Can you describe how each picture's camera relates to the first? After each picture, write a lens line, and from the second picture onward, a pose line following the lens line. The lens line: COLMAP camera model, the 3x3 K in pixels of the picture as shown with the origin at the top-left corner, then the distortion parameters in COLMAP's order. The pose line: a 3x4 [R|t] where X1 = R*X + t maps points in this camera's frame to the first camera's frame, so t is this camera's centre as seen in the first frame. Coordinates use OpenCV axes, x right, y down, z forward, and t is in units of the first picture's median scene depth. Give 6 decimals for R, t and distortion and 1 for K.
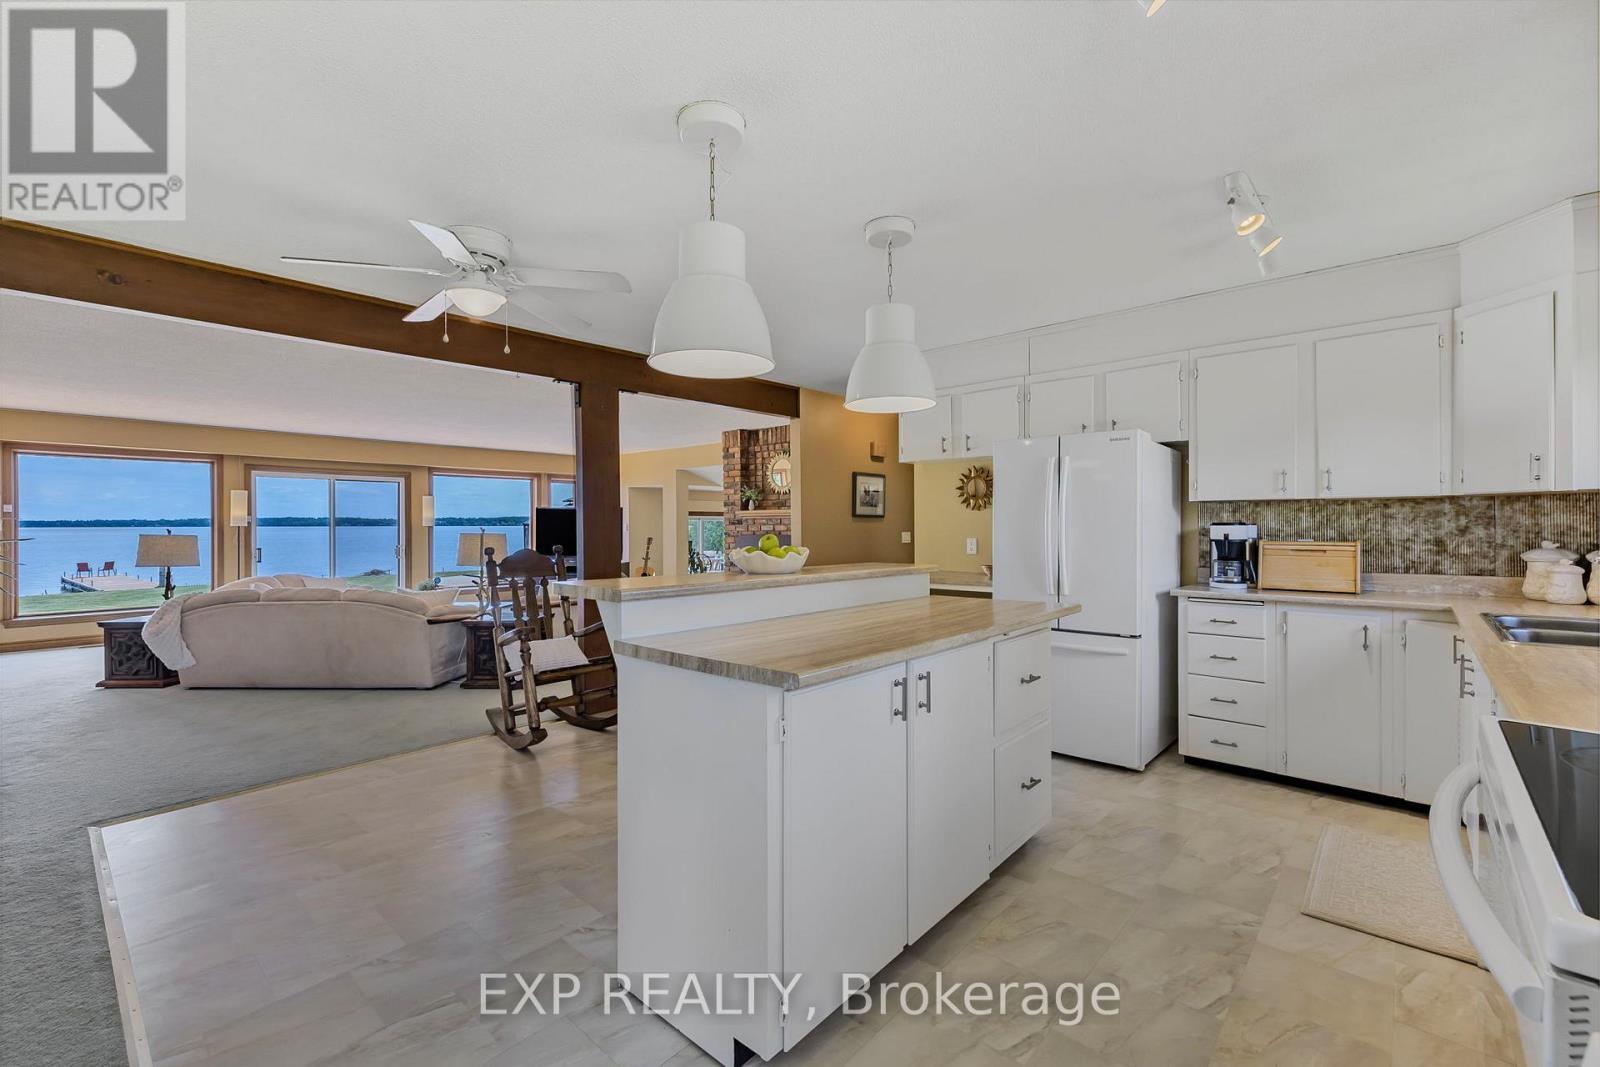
lens RADIAL K [[671.4, 0, 796.8], [0, 671.4, 528.7], [0, 0, 1]] dist [-0.003272, 0.001309]
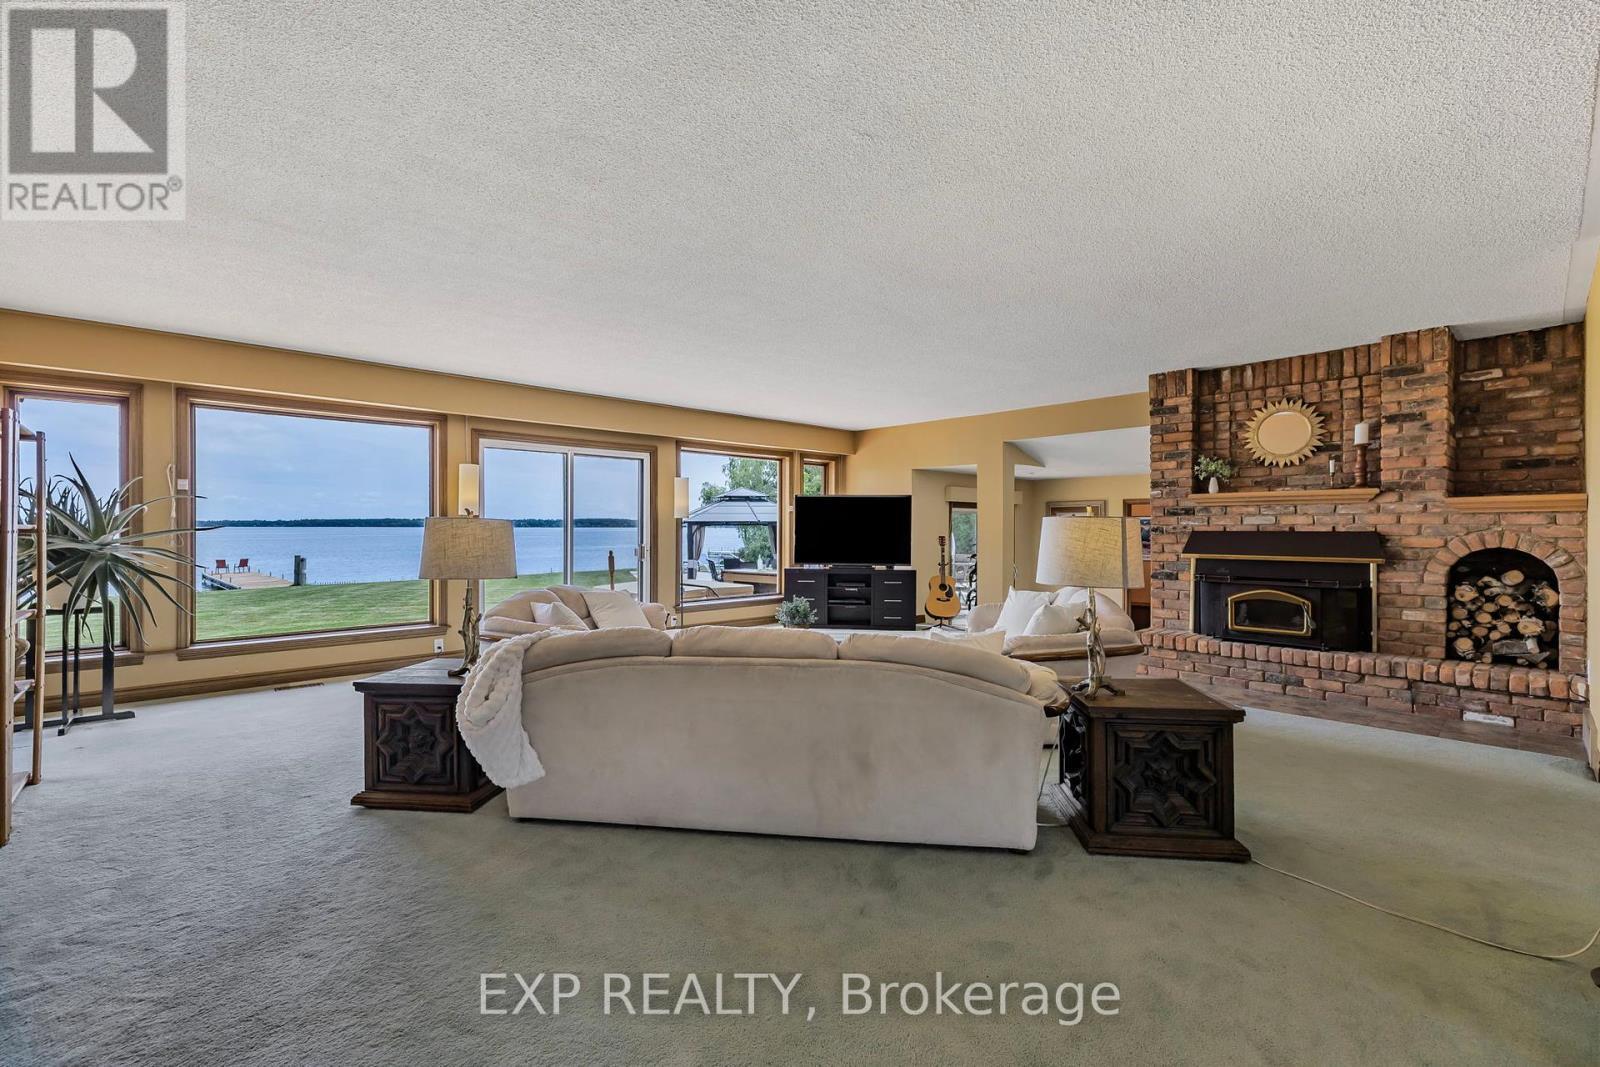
lens RADIAL K [[671.4, 0, 792.3], [0, 671.4, 529.5], [0, 0, 1]] dist [-0.003272, 0.001309]
pose [[0.994523, 0.005874, -0.104350, -1.120378], [-0.006257, 0.999975, -0.003339, 0.033622], [0.104328, 0.003973, 0.994535, 0.884184]]
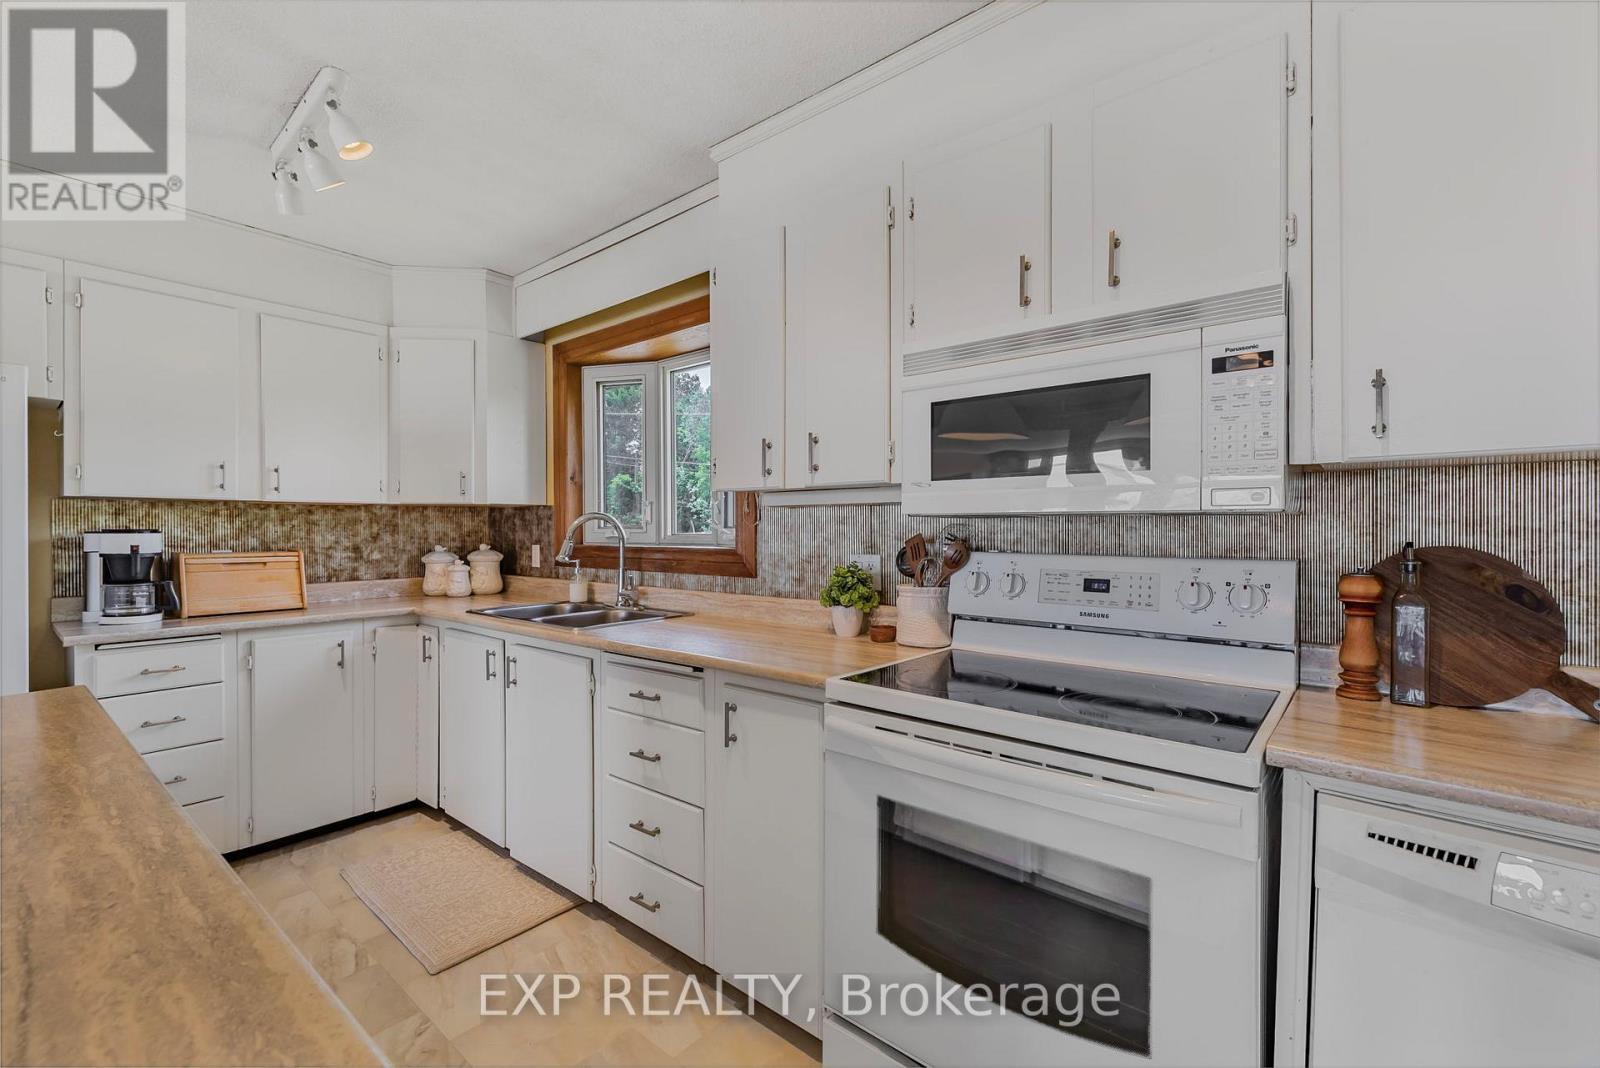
lens RADIAL K [[671.4, 0, 797.2], [0, 671.4, 533.0], [0, 0, 1]] dist [-0.003272, 0.001309]
pose [[-0.039873, -0.002957, 0.999200, -0.086501], [0.006534, 0.999973, 0.003220, -0.002998], [-0.999183, 0.006657, -0.039853, 0.352122]]
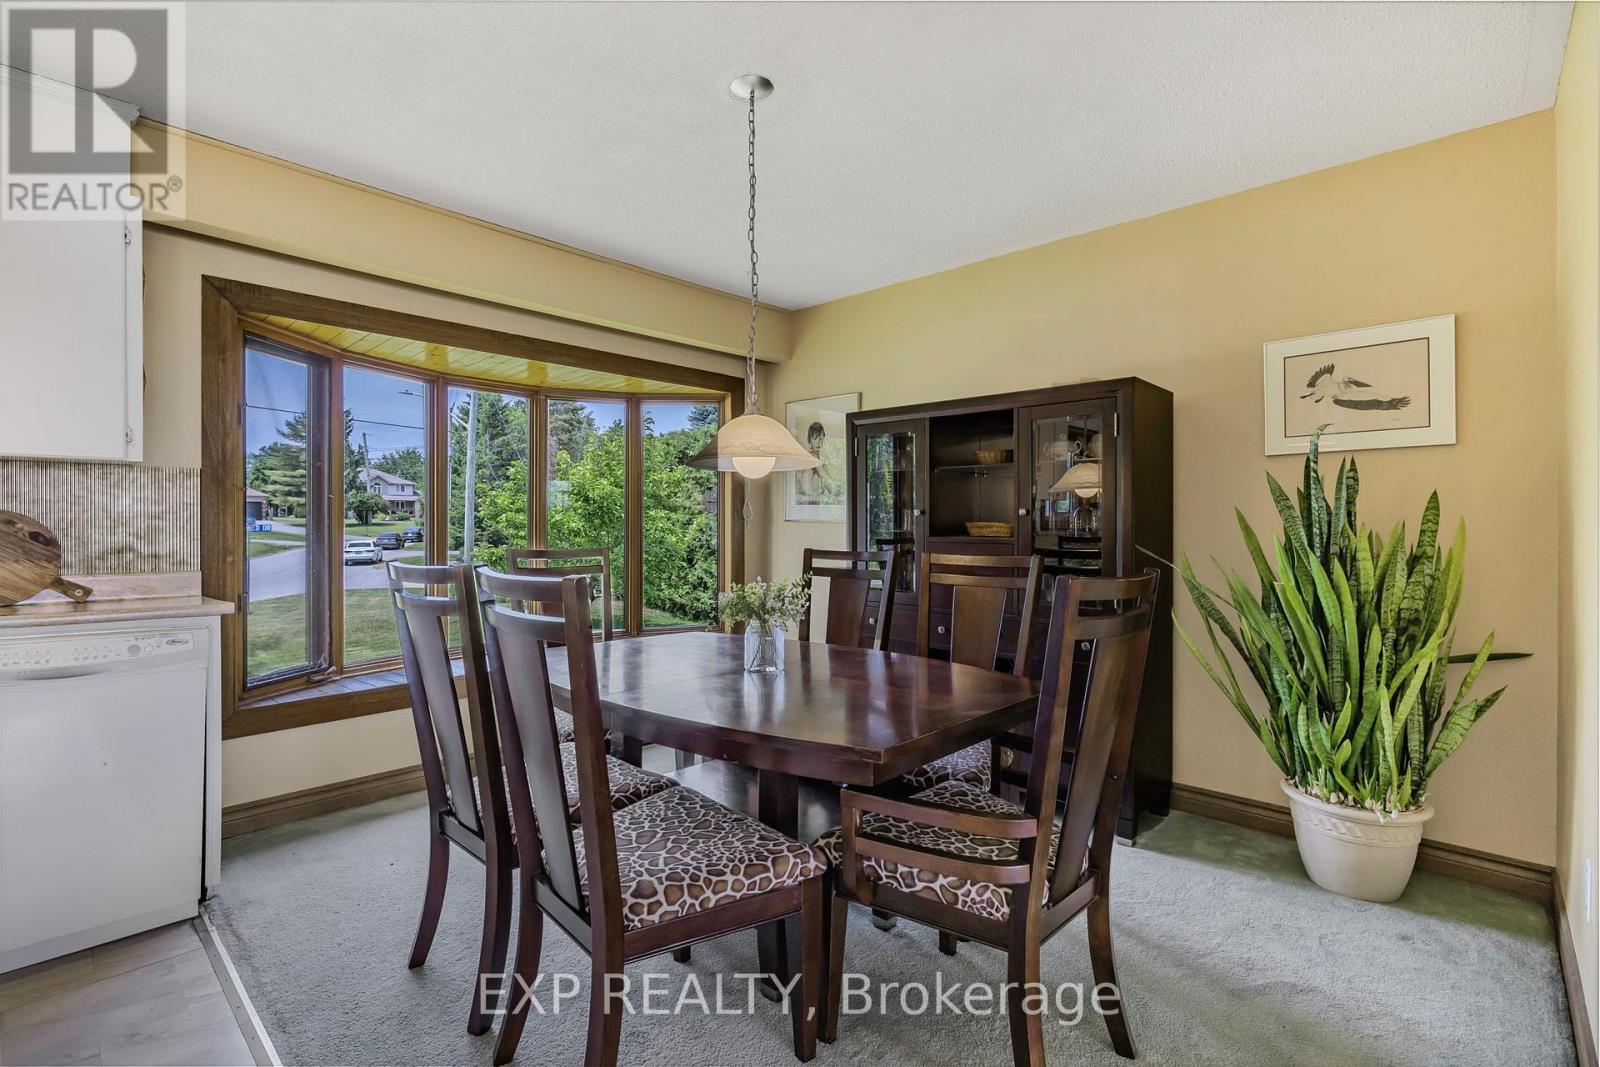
lens RADIAL K [[728.4, 0, 802.8], [0, 728.4, 525.4], [0, 0, 1]] dist [-0.008262, -0.001038]
pose [[-0.999853, 0.003170, 0.016871, -0.472053], [0.003267, 0.999978, 0.005754, 0.021191], [-0.016853, 0.005808, -0.999841, 0.614190]]
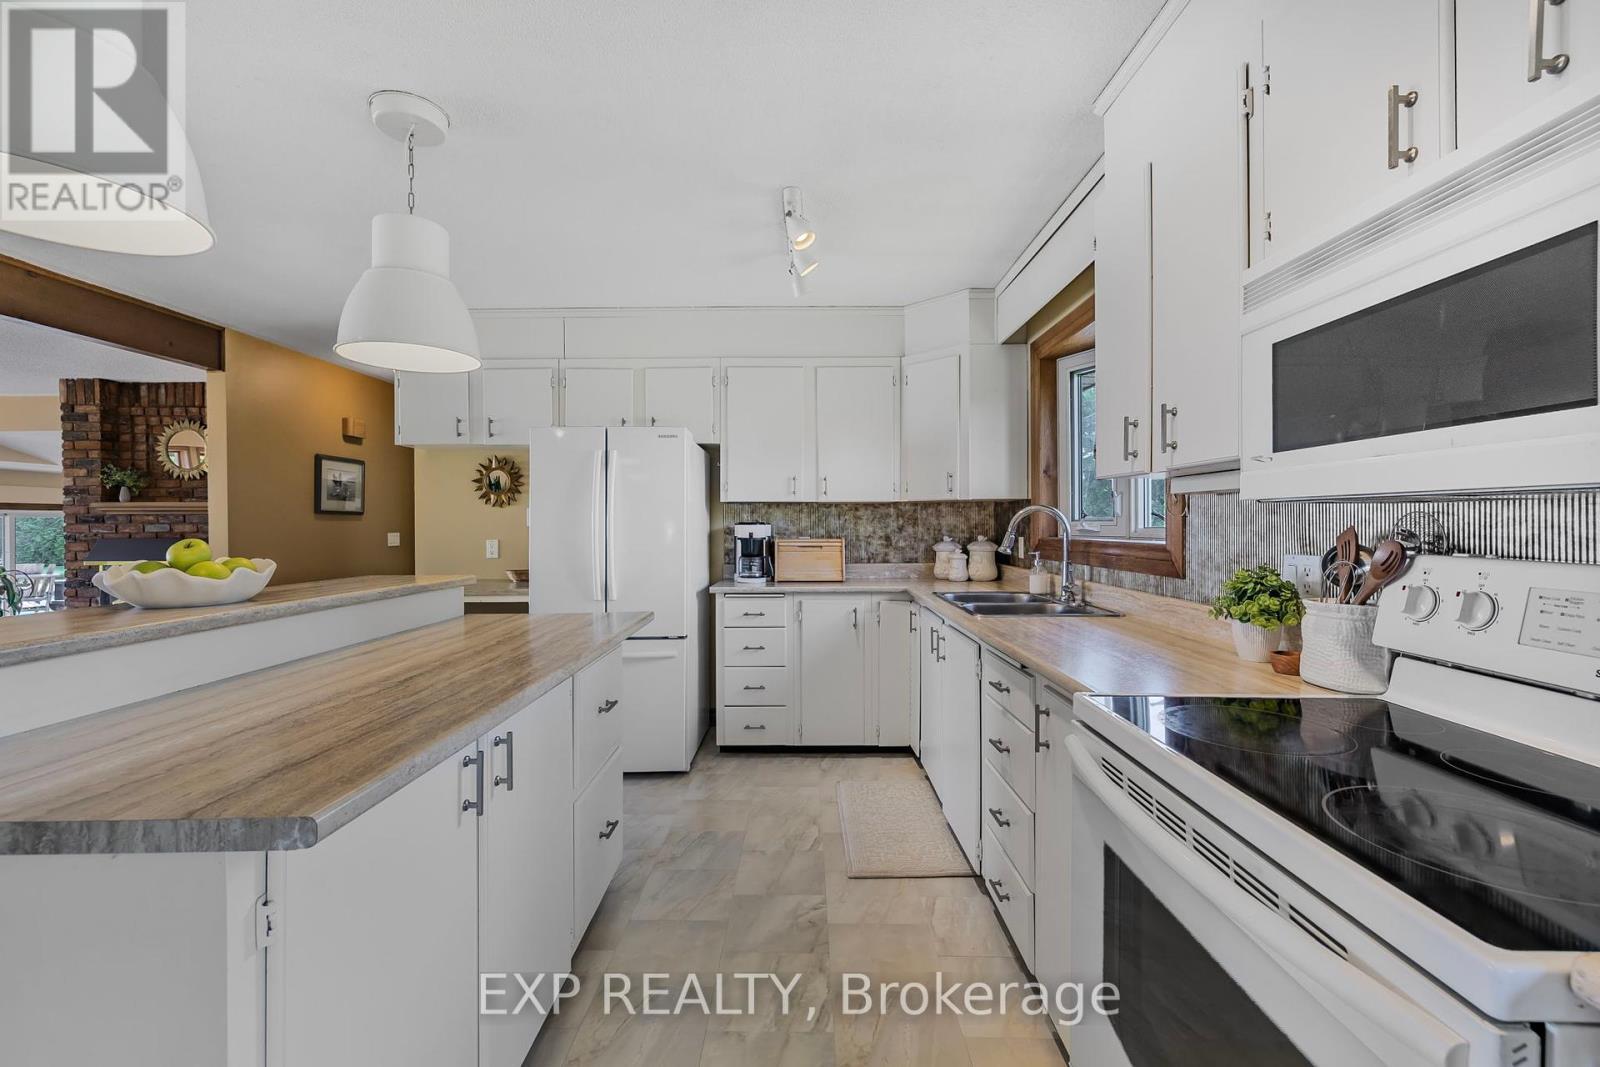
lens RADIAL K [[671.4, 0, 798.3], [0, 671.4, 526.6], [0, 0, 1]] dist [-0.003272, 0.001309]
pose [[0.748046, -0.001213, 0.663646, -0.023079], [0.002750, 0.999995, -0.001272, -0.000381], [-0.663642, 0.002777, 0.748045, 0.143536]]
